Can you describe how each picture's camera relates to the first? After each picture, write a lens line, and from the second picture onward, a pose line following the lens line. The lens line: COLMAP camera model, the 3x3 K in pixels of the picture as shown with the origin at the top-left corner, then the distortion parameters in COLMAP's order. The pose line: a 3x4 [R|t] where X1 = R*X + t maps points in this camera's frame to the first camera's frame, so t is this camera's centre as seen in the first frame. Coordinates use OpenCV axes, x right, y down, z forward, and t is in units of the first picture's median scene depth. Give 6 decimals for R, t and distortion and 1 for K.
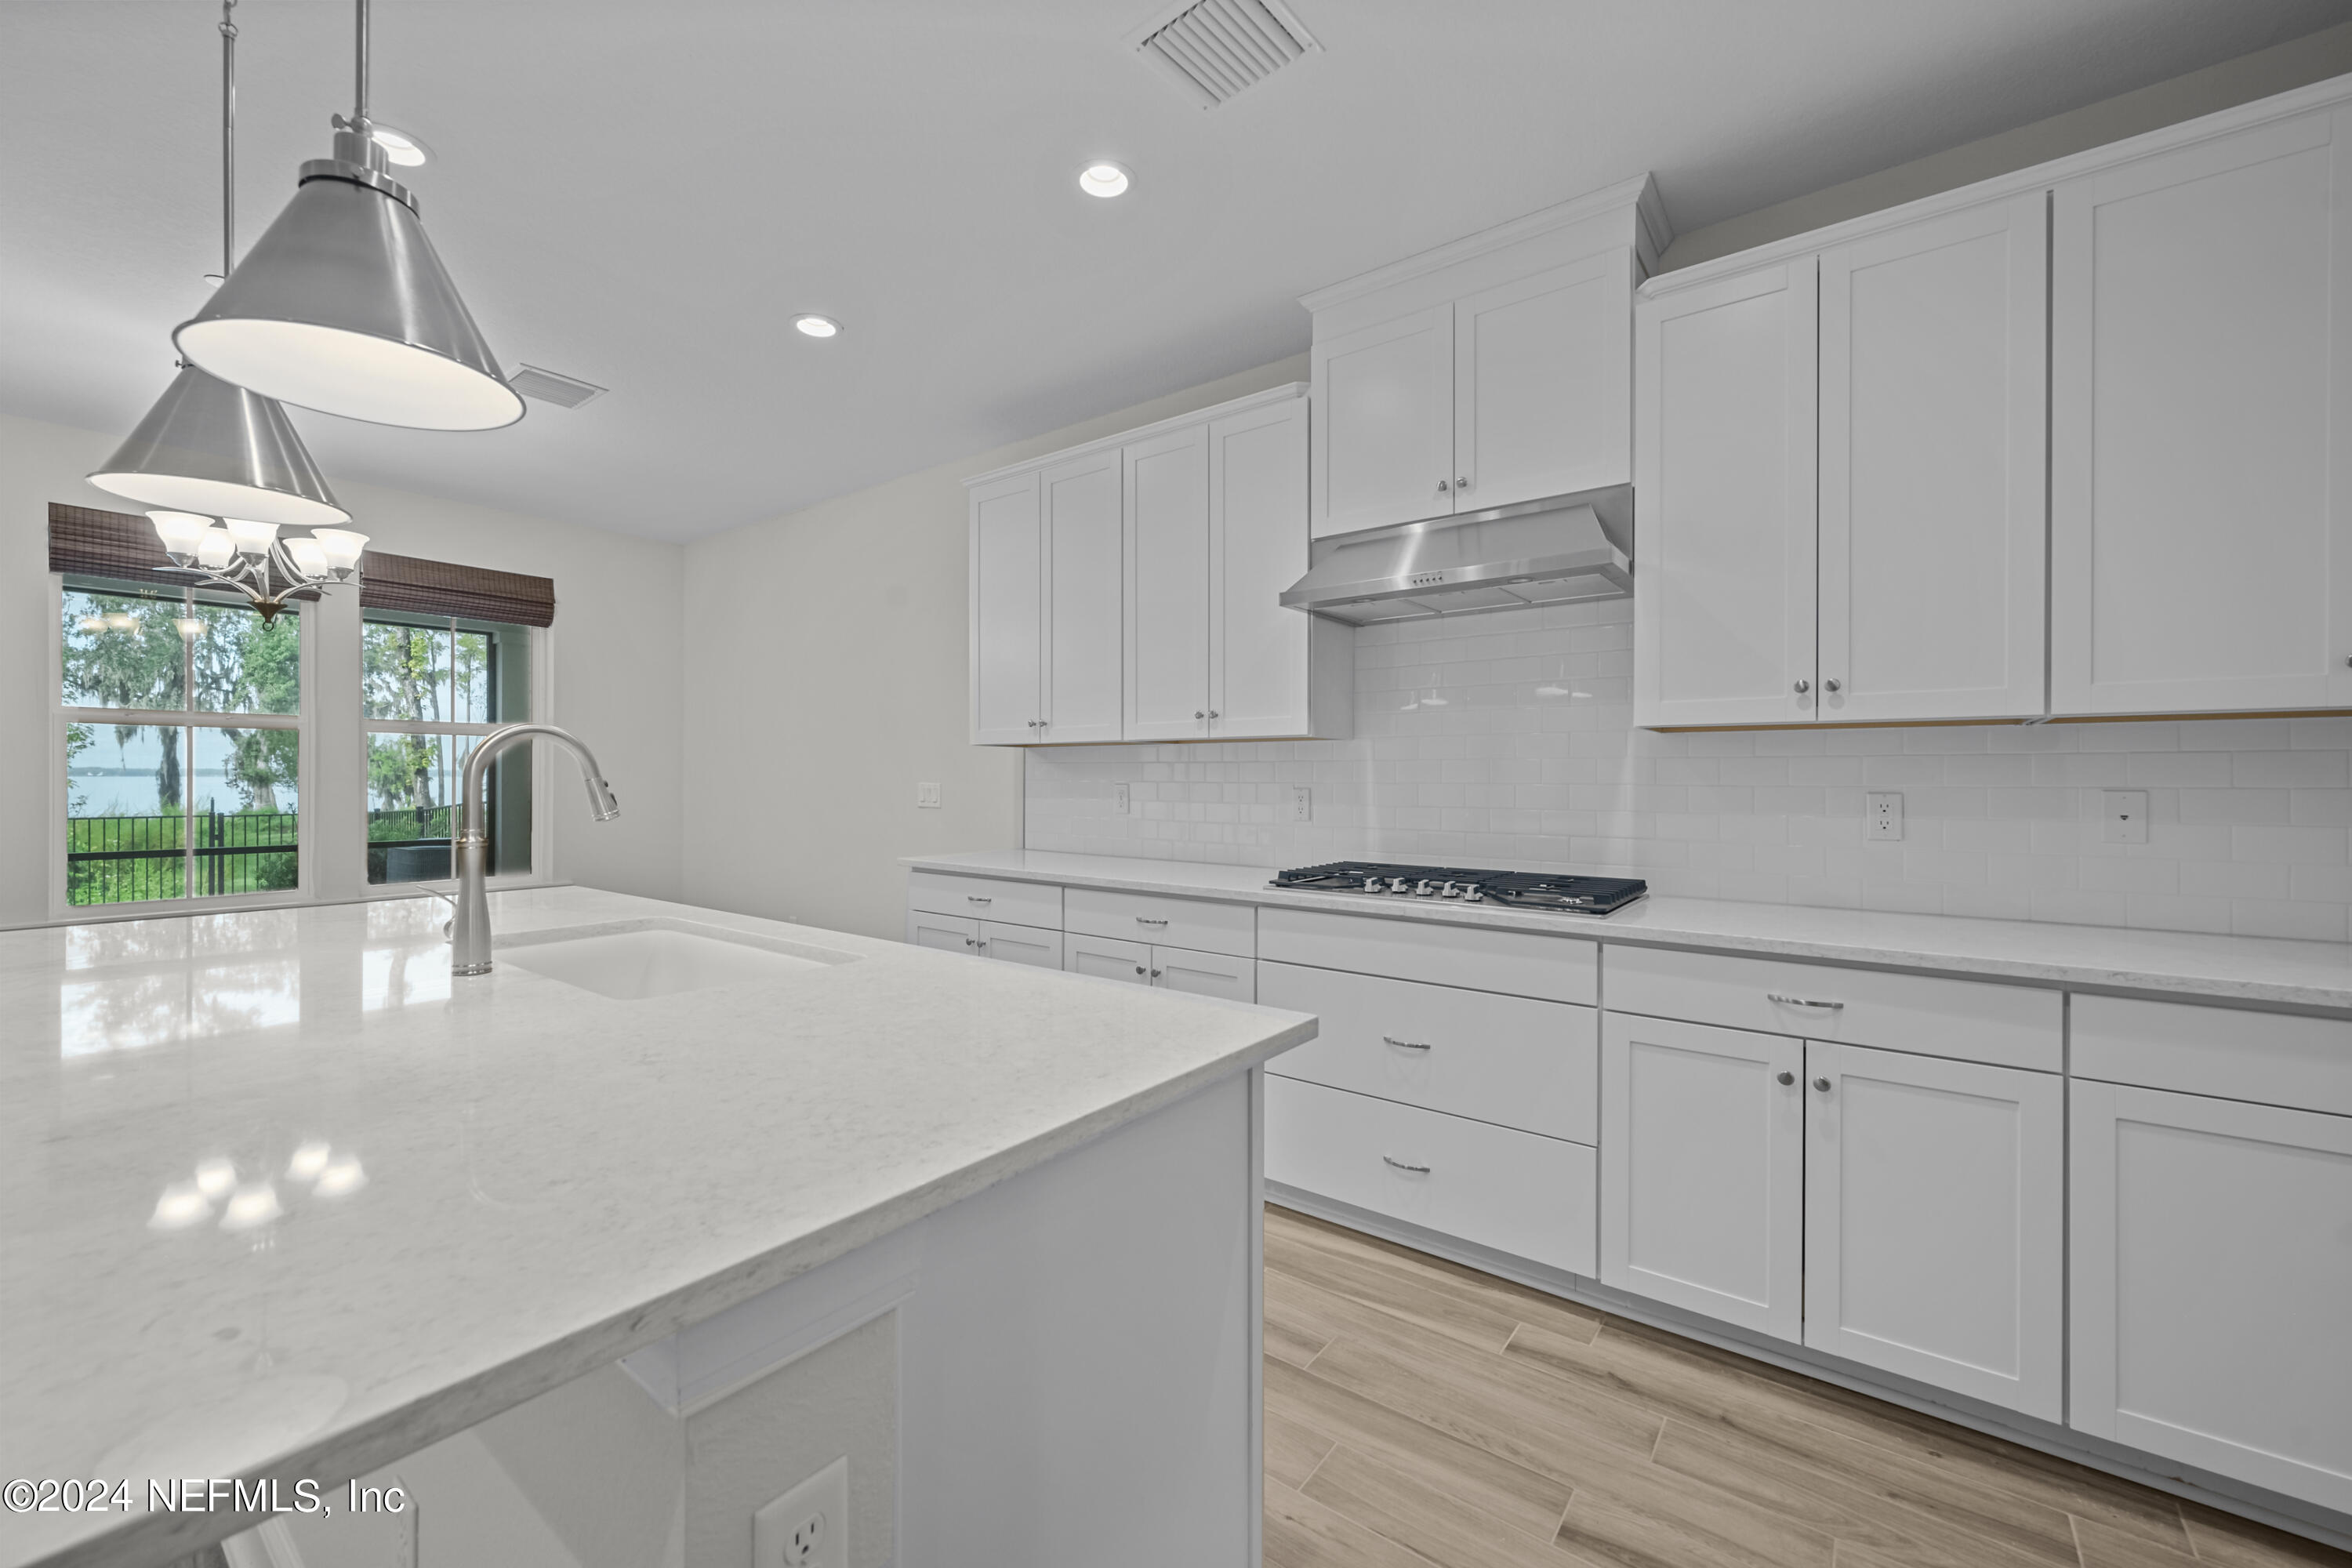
lens RADIAL K [[932.7, 0, 1160.1], [0, 932.7, 778.2], [0, 0, 1]] dist [0.000106, 0.000304]
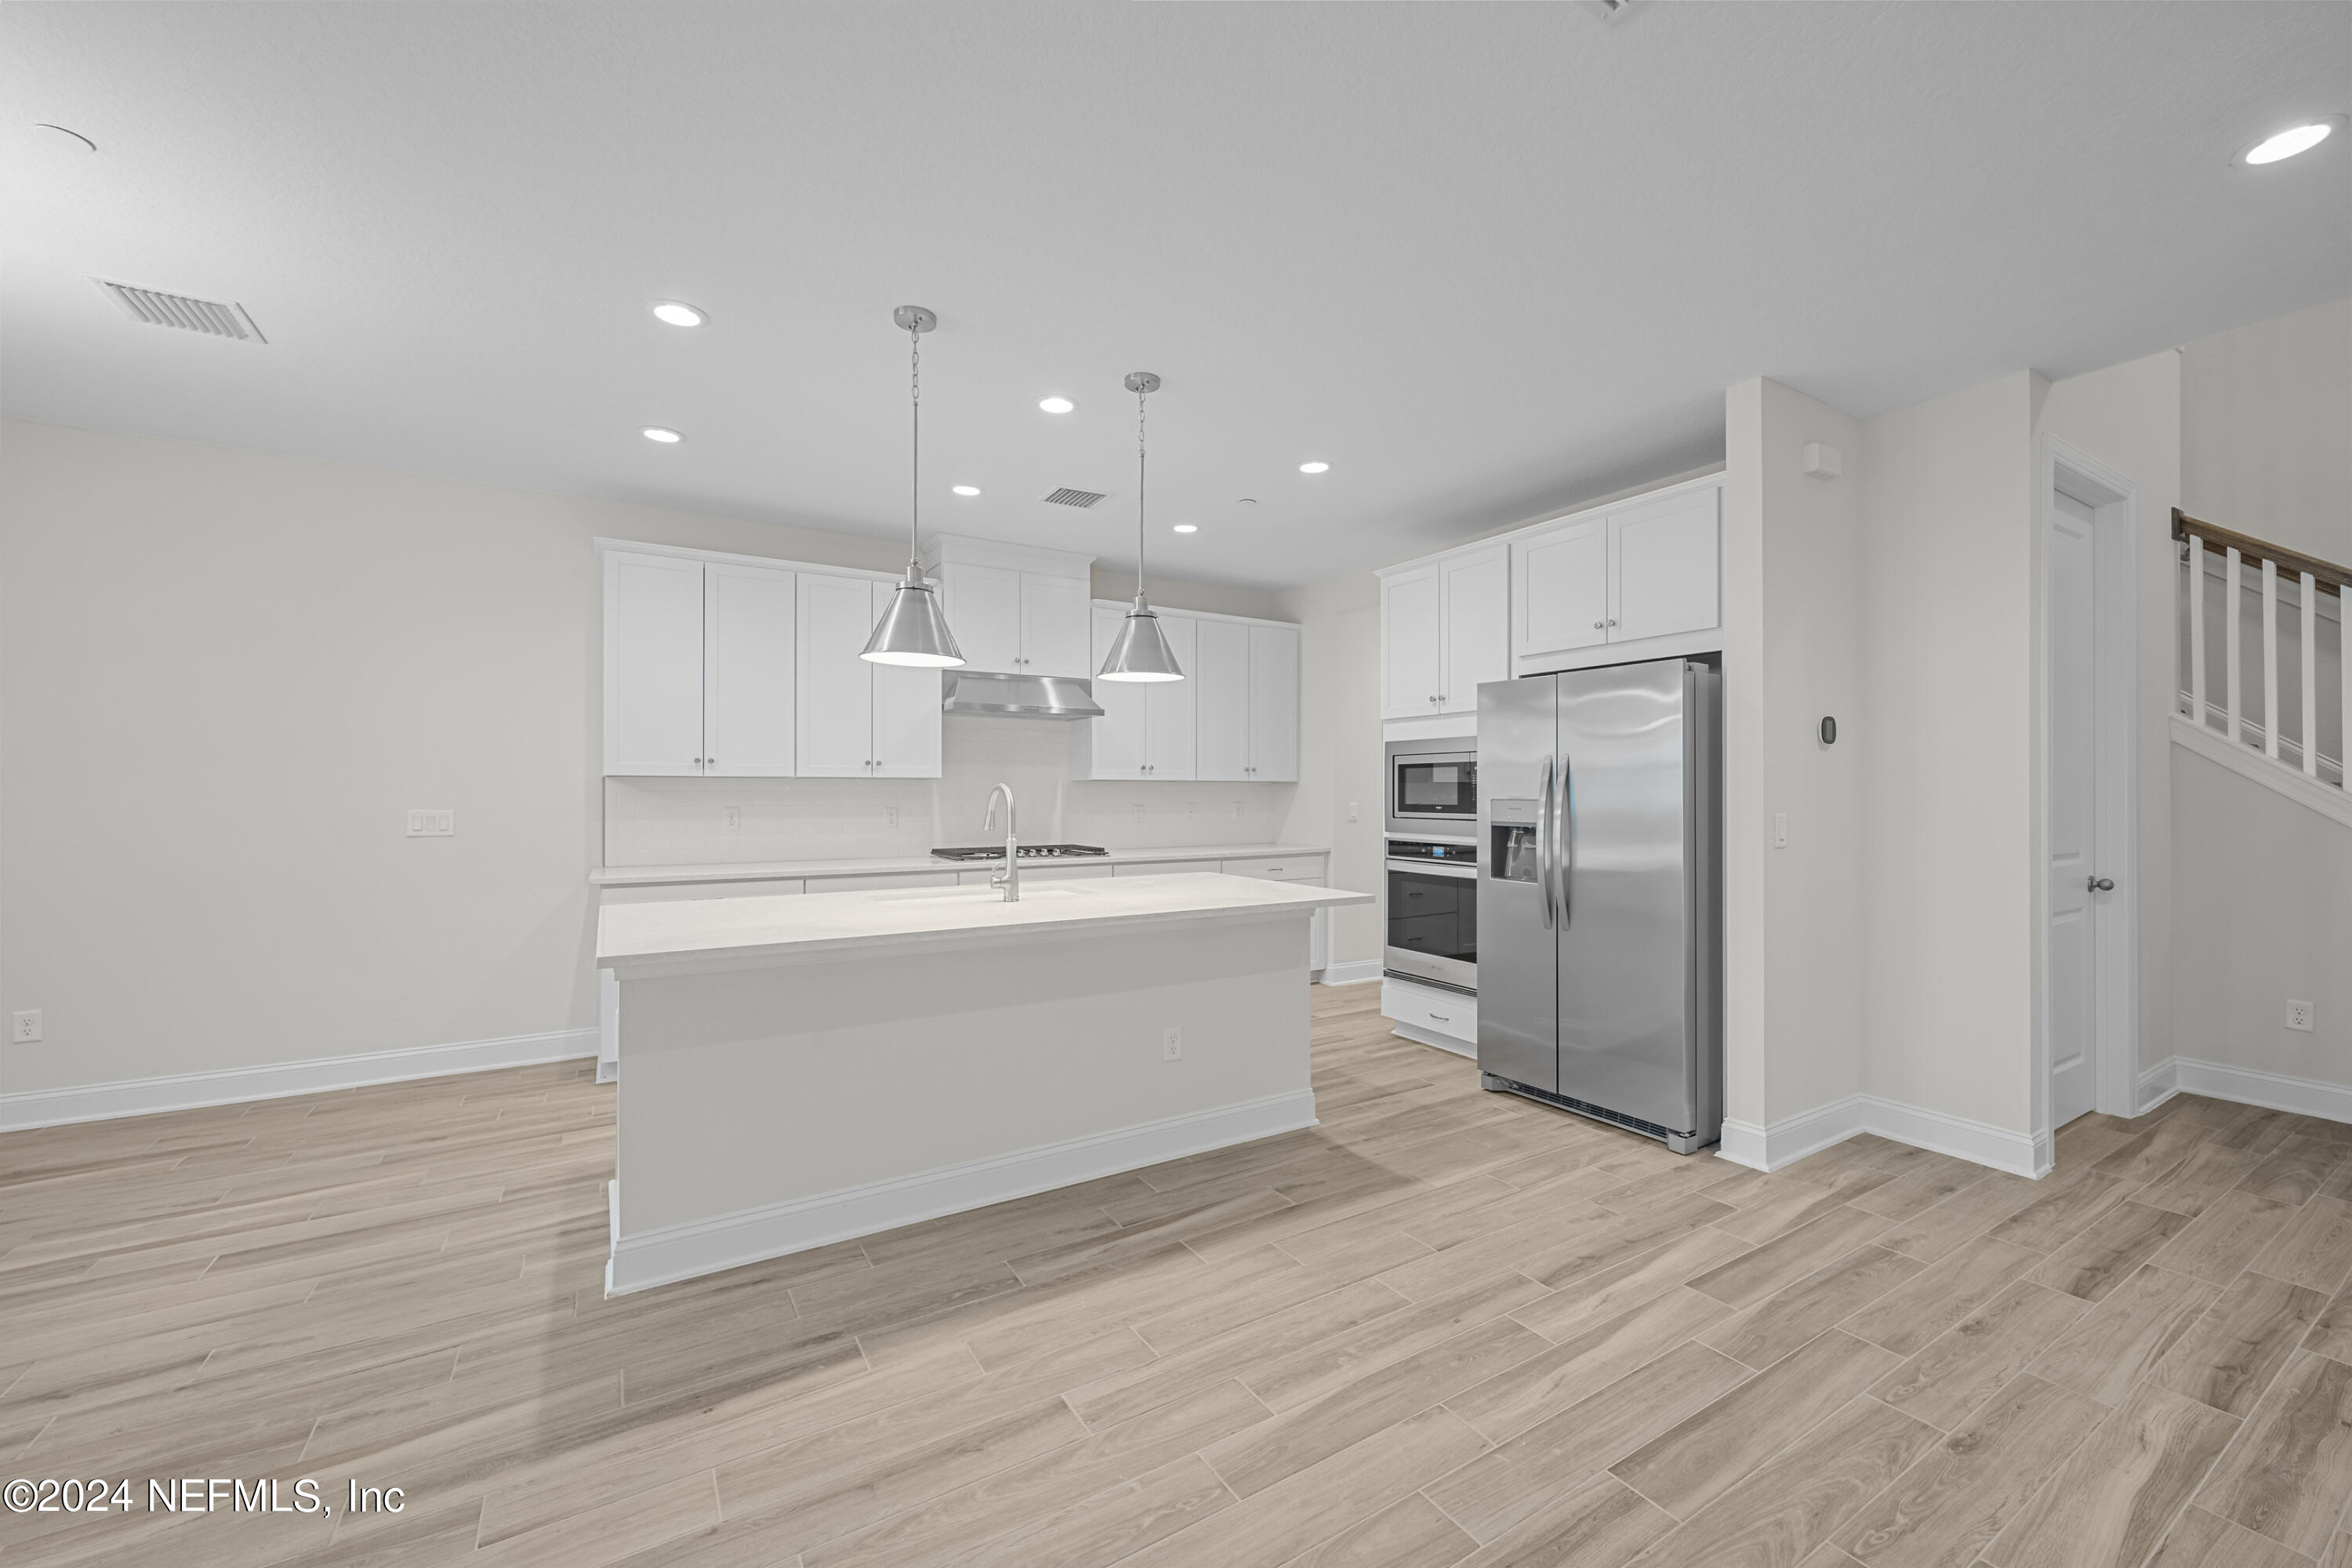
lens RADIAL K [[927.6, 0, 1192.1], [0, 927.6, 786.3], [0, 0, 1]] dist [0.001060, 0.000121]
pose [[0.345027, 0.001865, 0.938591, -0.711882], [-0.000206, 0.999998, -0.001911, -0.014151], [-0.938593, 0.000466, 0.345027, -0.035368]]
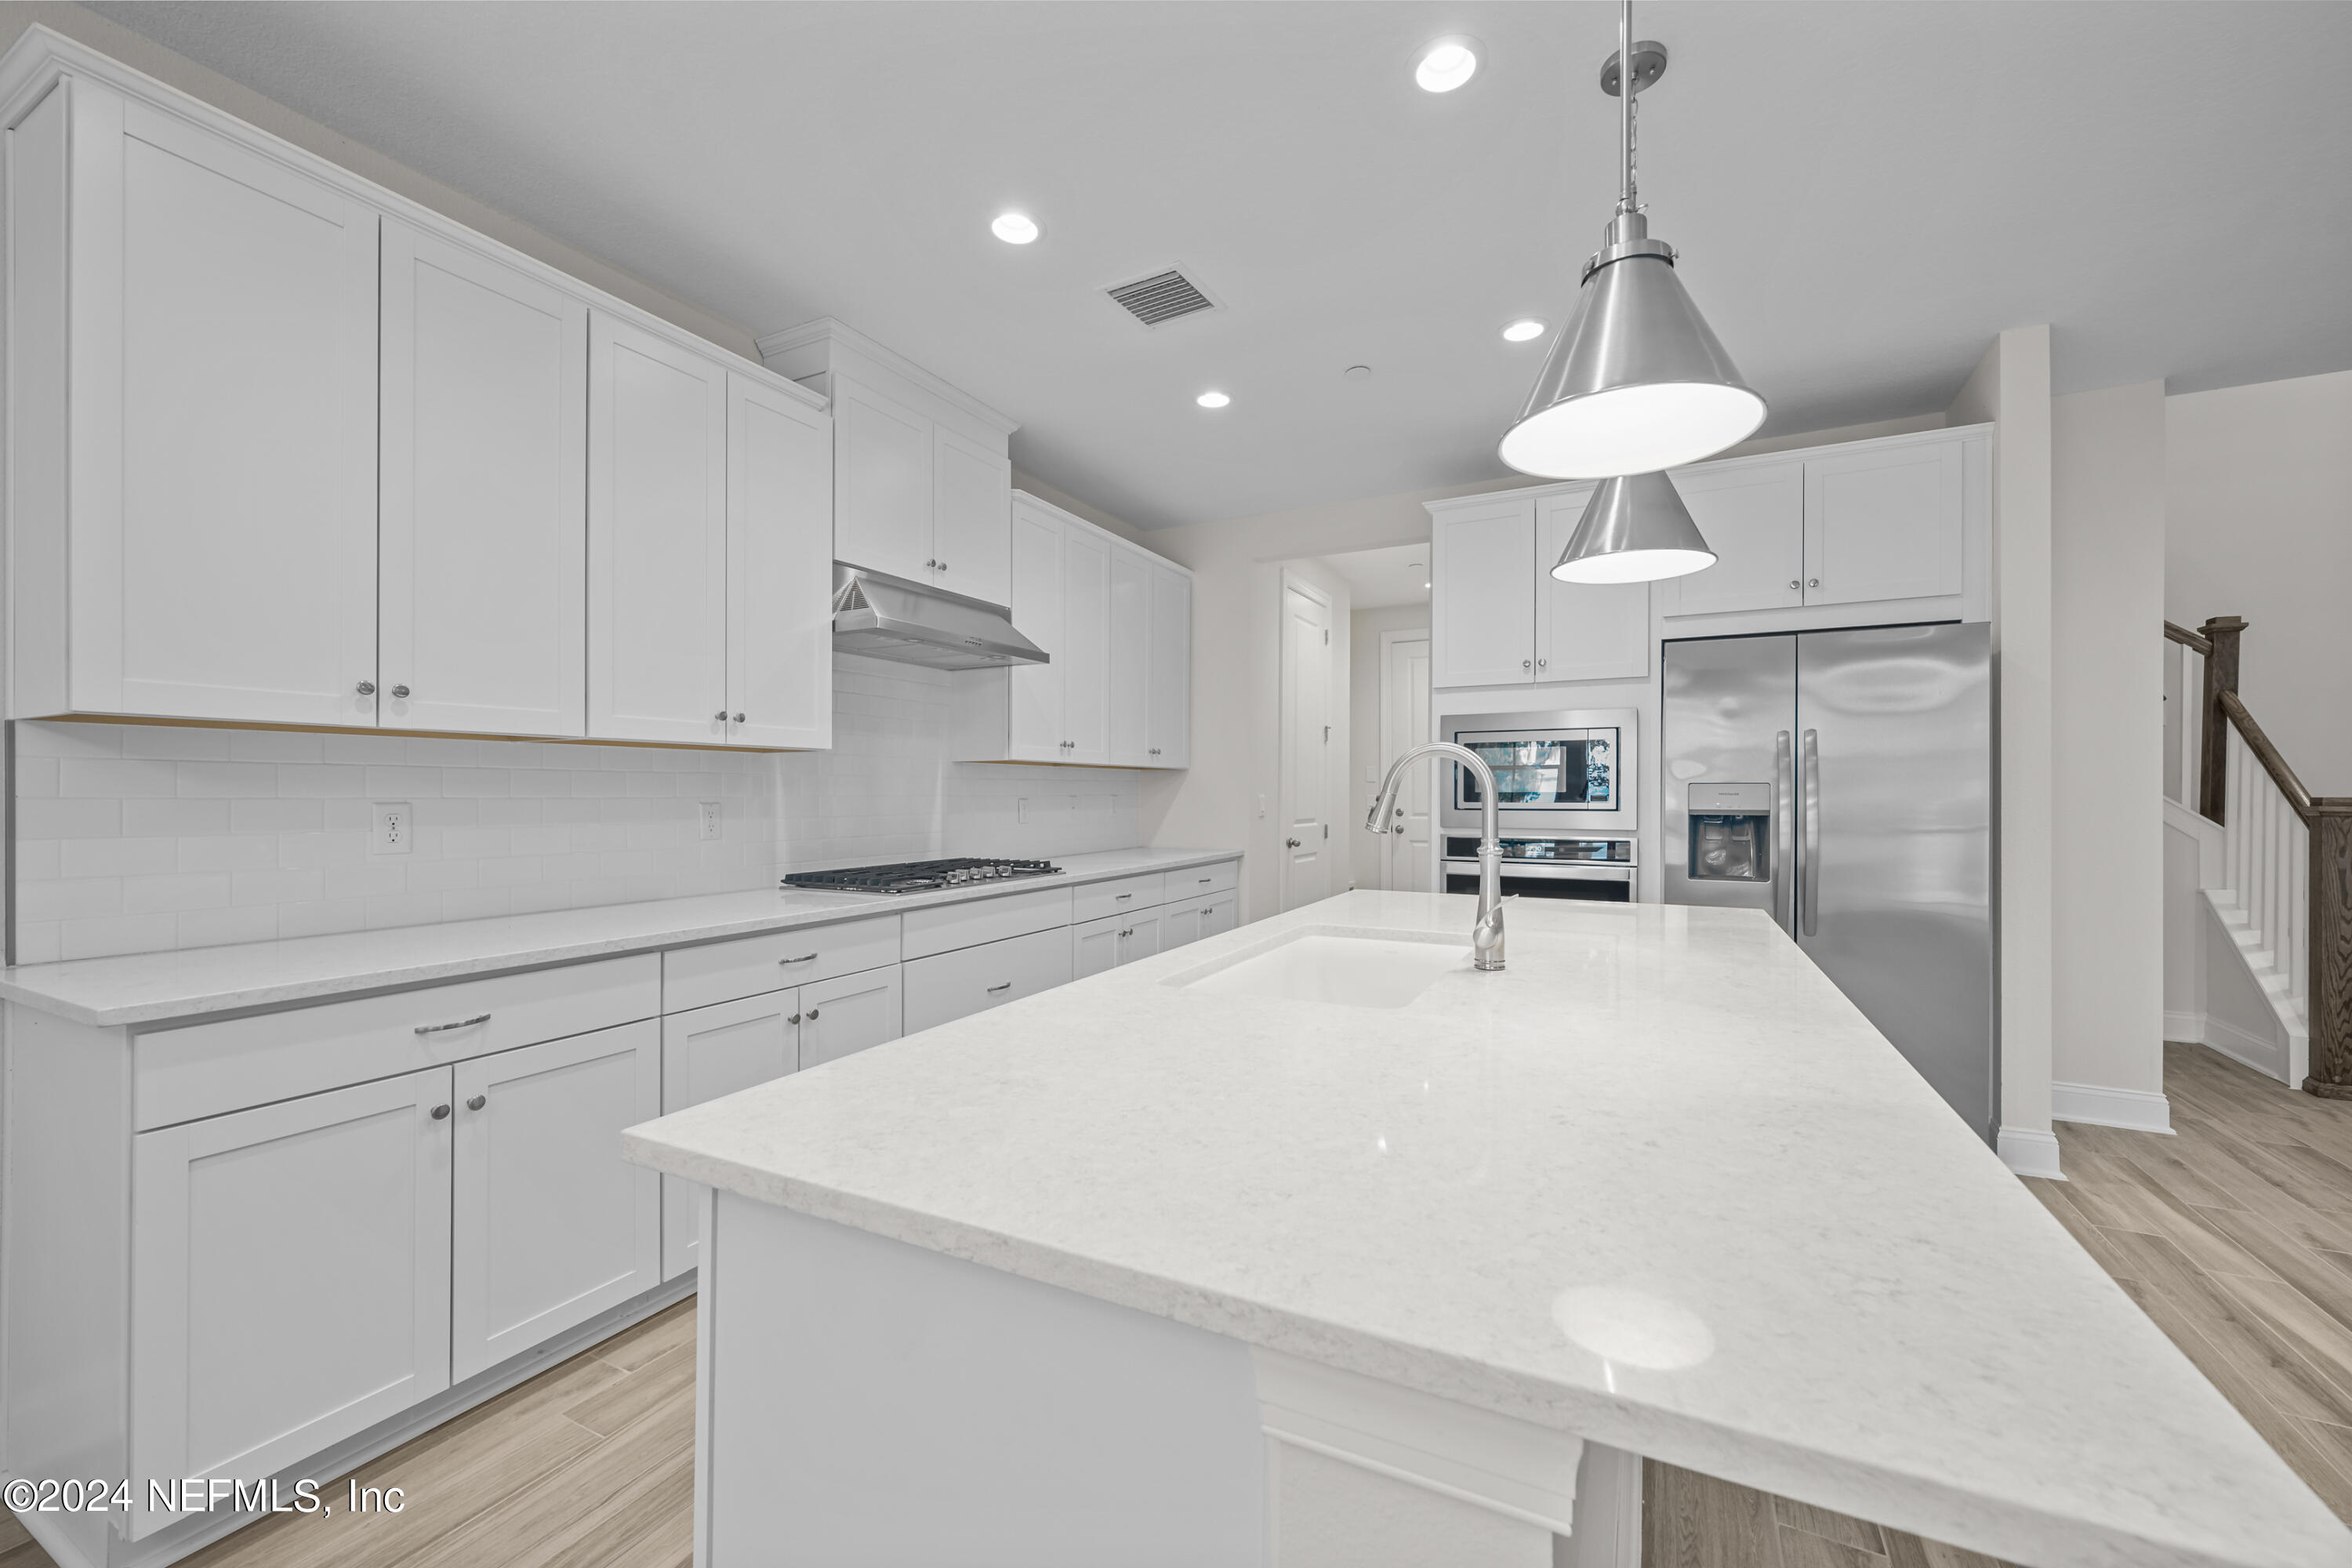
lens RADIAL K [[929.7, 0, 1182.2], [0, 929.7, 791.3], [0, 0, 1]] dist [0.000750, 0.000133]
pose [[-0.182814, -0.001827, 0.983146, -0.482555], [-0.000351, 0.999998, 0.001793, -0.001306], [-0.983147, -0.000017, -0.182814, 0.427026]]
